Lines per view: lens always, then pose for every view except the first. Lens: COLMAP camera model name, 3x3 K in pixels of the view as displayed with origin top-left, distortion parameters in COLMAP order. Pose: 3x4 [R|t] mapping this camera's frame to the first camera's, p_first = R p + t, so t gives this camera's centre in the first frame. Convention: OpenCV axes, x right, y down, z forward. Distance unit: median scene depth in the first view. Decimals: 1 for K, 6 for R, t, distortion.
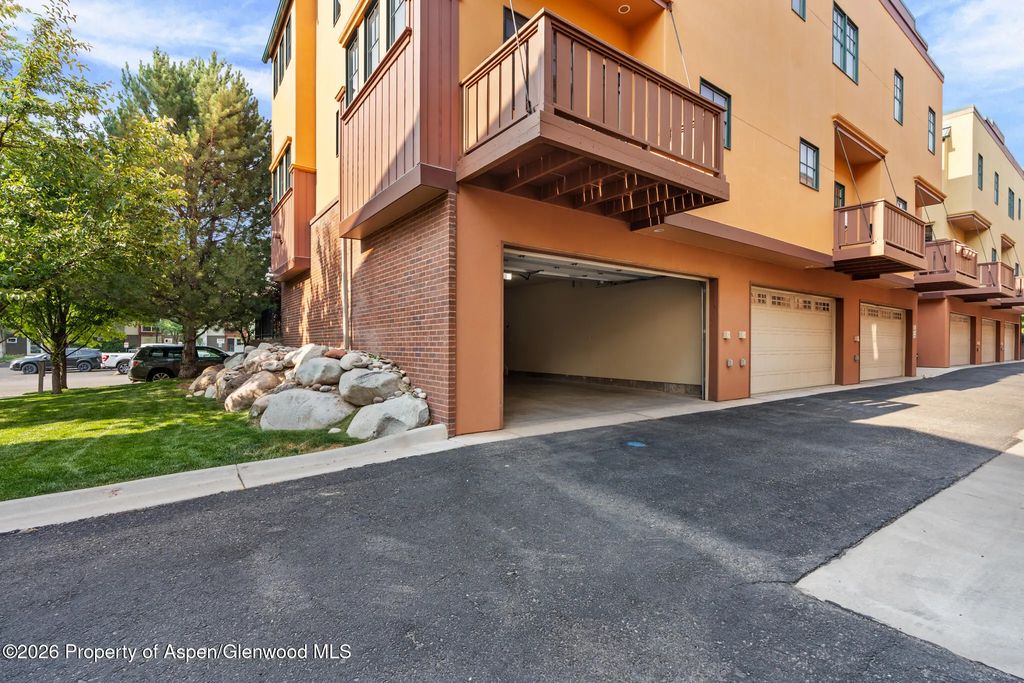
lens RADIAL K [[463.4, 0, 512.0], [0, 463.4, 341.5], [0, 0, 1]] dist [0.000049, 0.000093]
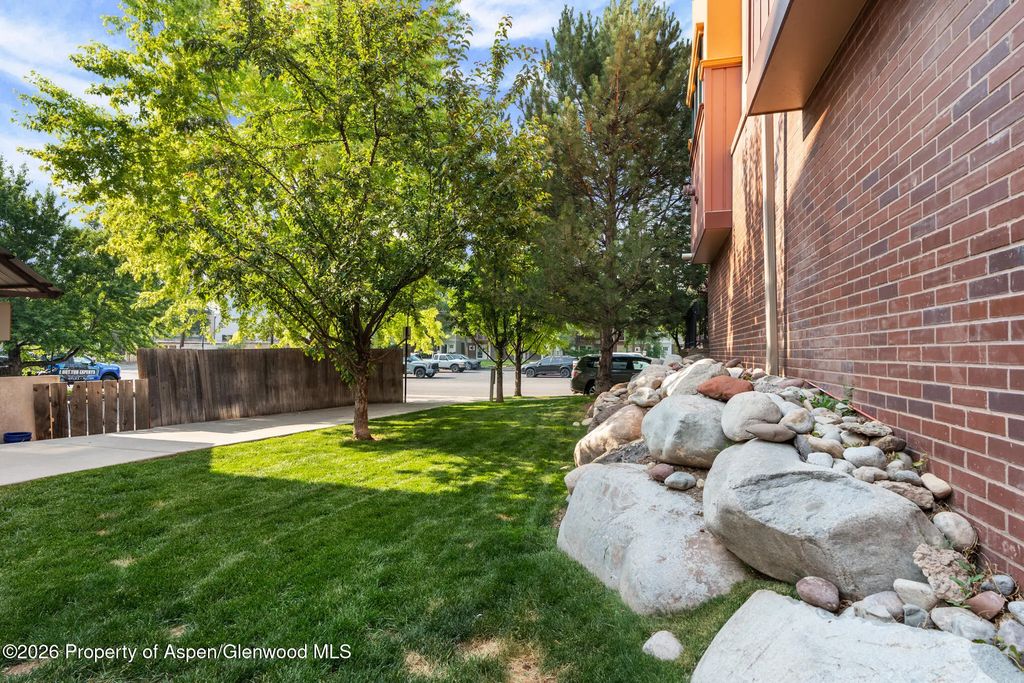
lens RADIAL K [[517.4, 0, 512.0], [0, 517.4, 341.5], [0, 0, 1]] dist [-0.000856, -0.000546]
pose [[0.615220, -0.006584, -0.788328, -0.150103], [-0.008105, 0.999859, -0.014675, -0.005791], [0.788314, 0.015417, 0.615080, 0.621183]]
